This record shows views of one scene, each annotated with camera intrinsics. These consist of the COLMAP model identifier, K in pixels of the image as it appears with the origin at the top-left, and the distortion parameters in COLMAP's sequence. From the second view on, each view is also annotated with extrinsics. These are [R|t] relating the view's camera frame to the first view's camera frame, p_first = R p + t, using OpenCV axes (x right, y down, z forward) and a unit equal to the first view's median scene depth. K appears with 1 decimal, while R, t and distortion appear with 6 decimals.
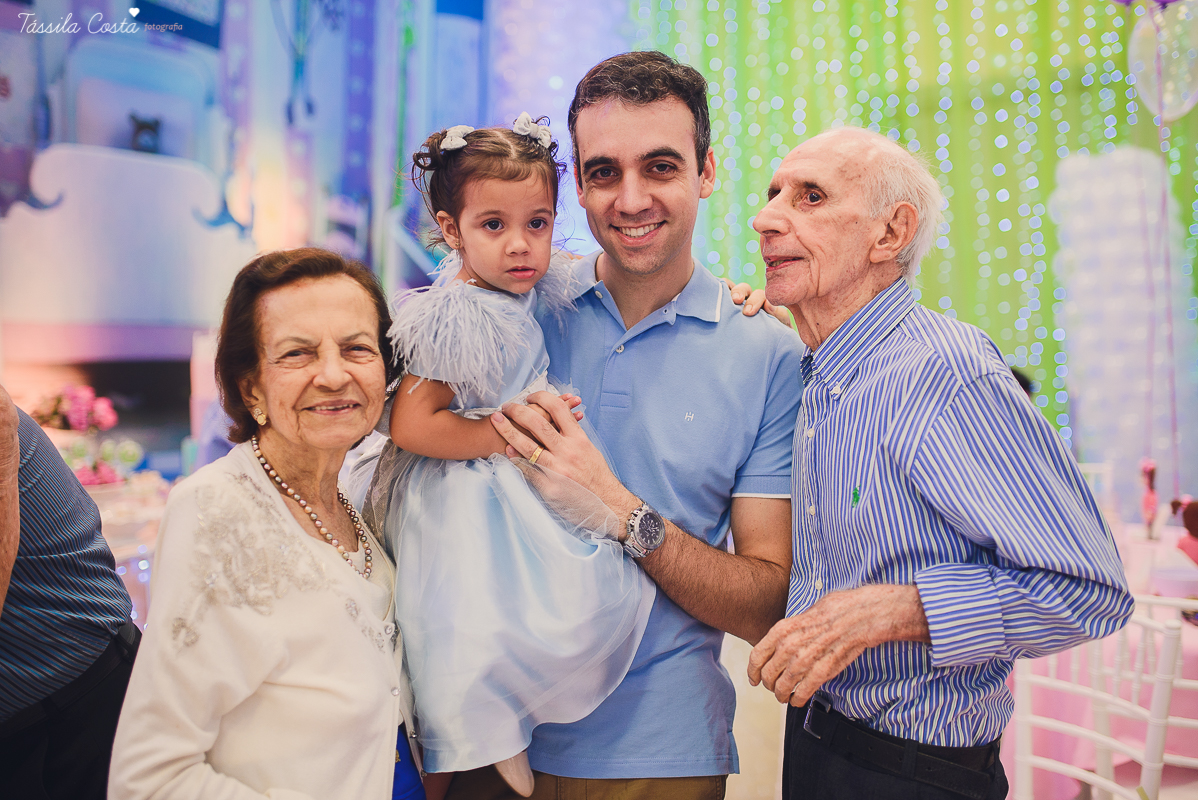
lens RADIAL K [[1271.5, 0, 595.8], [0, 1271.5, 373.4], [0, 0, 1]] dist [-0.061065, 0.057799]
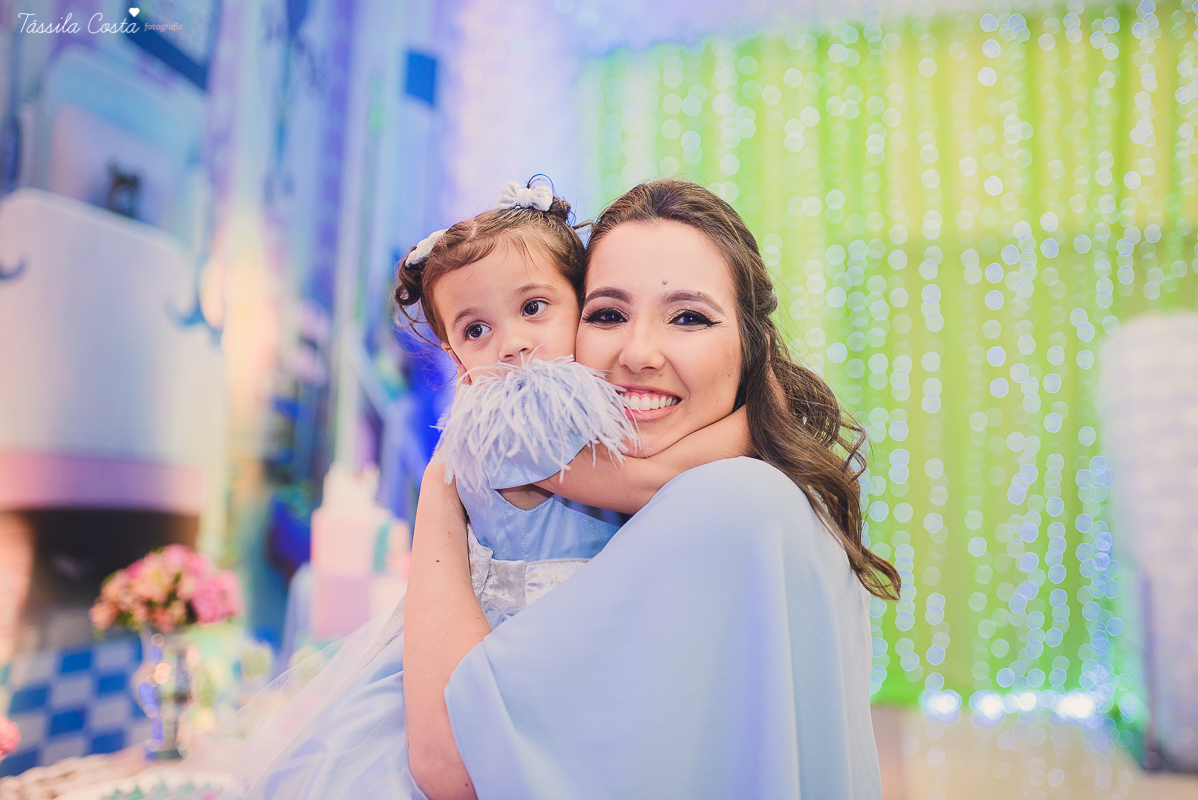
lens RADIAL K [[1271.5, 0, 595.8], [0, 1271.5, 373.4], [0, 0, 1]] dist [-0.061065, 0.057799]
pose [[0.952942, 0.060834, 0.296987, -0.289193], [-0.024704, 0.991983, -0.123930, -0.004057], [-0.302146, 0.110761, 0.946805, 0.233015]]
